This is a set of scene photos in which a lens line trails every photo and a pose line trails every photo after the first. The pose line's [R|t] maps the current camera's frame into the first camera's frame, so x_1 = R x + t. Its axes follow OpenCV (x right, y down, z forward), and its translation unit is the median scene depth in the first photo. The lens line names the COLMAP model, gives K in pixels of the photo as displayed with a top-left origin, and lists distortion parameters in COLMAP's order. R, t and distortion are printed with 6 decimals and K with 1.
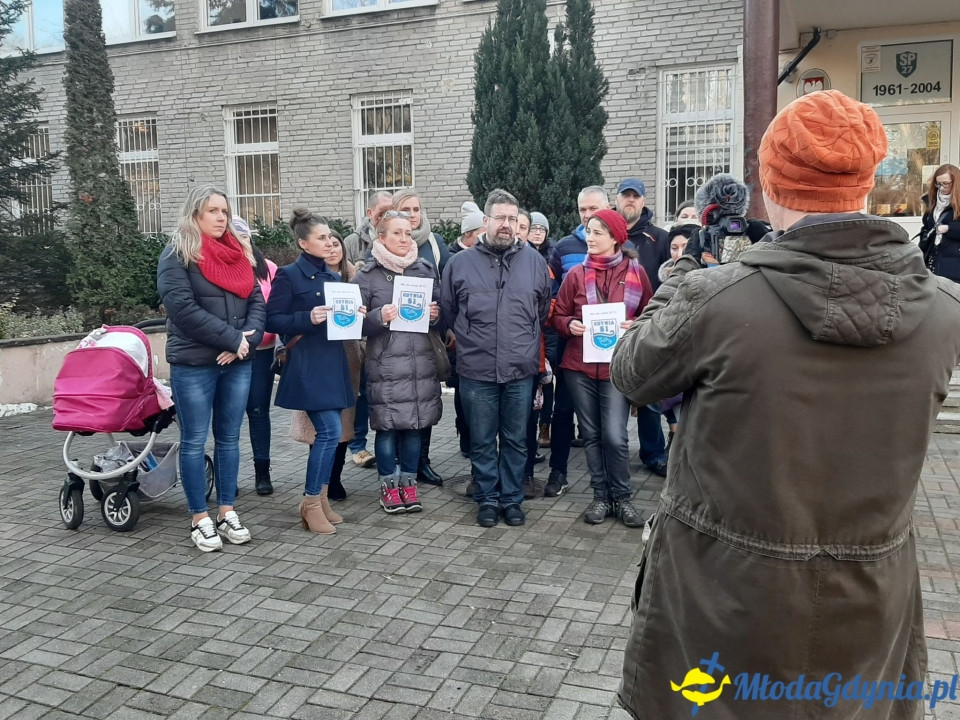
lens RADIAL K [[920.2, 0, 473.1], [0, 920.2, 361.0], [0, 0, 1]] dist [0.071821, -0.174957]
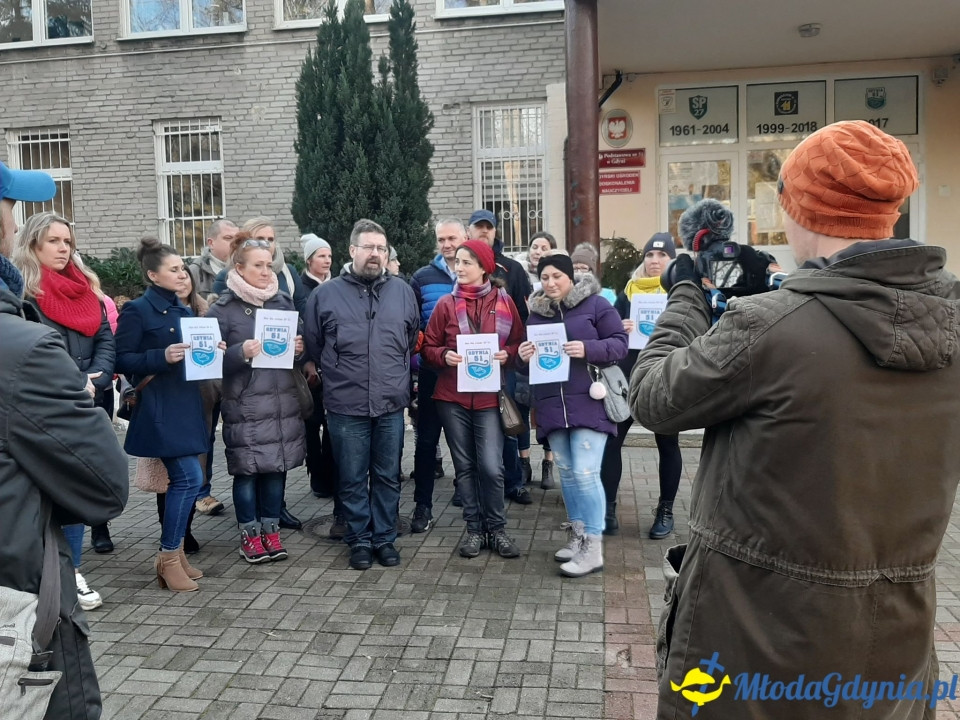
lens RADIAL K [[920.2, 0, 473.1], [0, 920.2, 361.0], [0, 0, 1]] dist [0.071821, -0.174957]
pose [[0.975375, -0.027715, 0.218806, -0.030387], [0.035119, 0.998932, -0.030019, -0.001371], [-0.217740, 0.036964, 0.975307, 0.012718]]
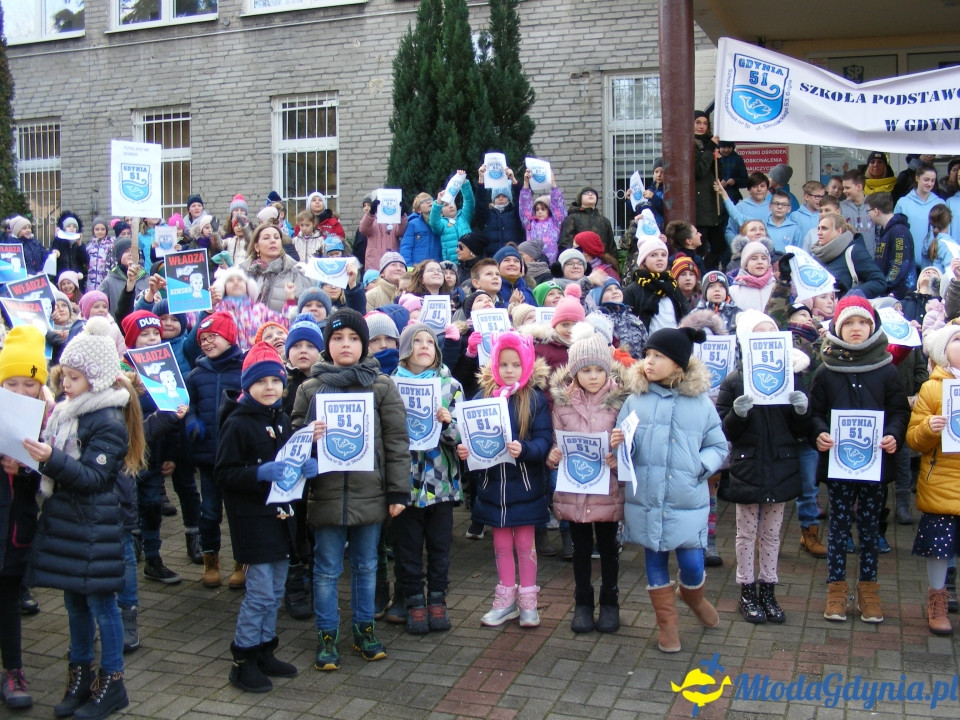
lens RADIAL K [[1136.1, 0, 504.2], [0, 1136.1, 355.8], [0, 0, 1]] dist [-0.225047, 0.240094]
pose [[0.998597, -0.001155, 0.052941, 0.042153], [0.003254, 0.999211, -0.039579, 0.010087], [-0.052854, 0.039696, 0.997813, -0.098161]]
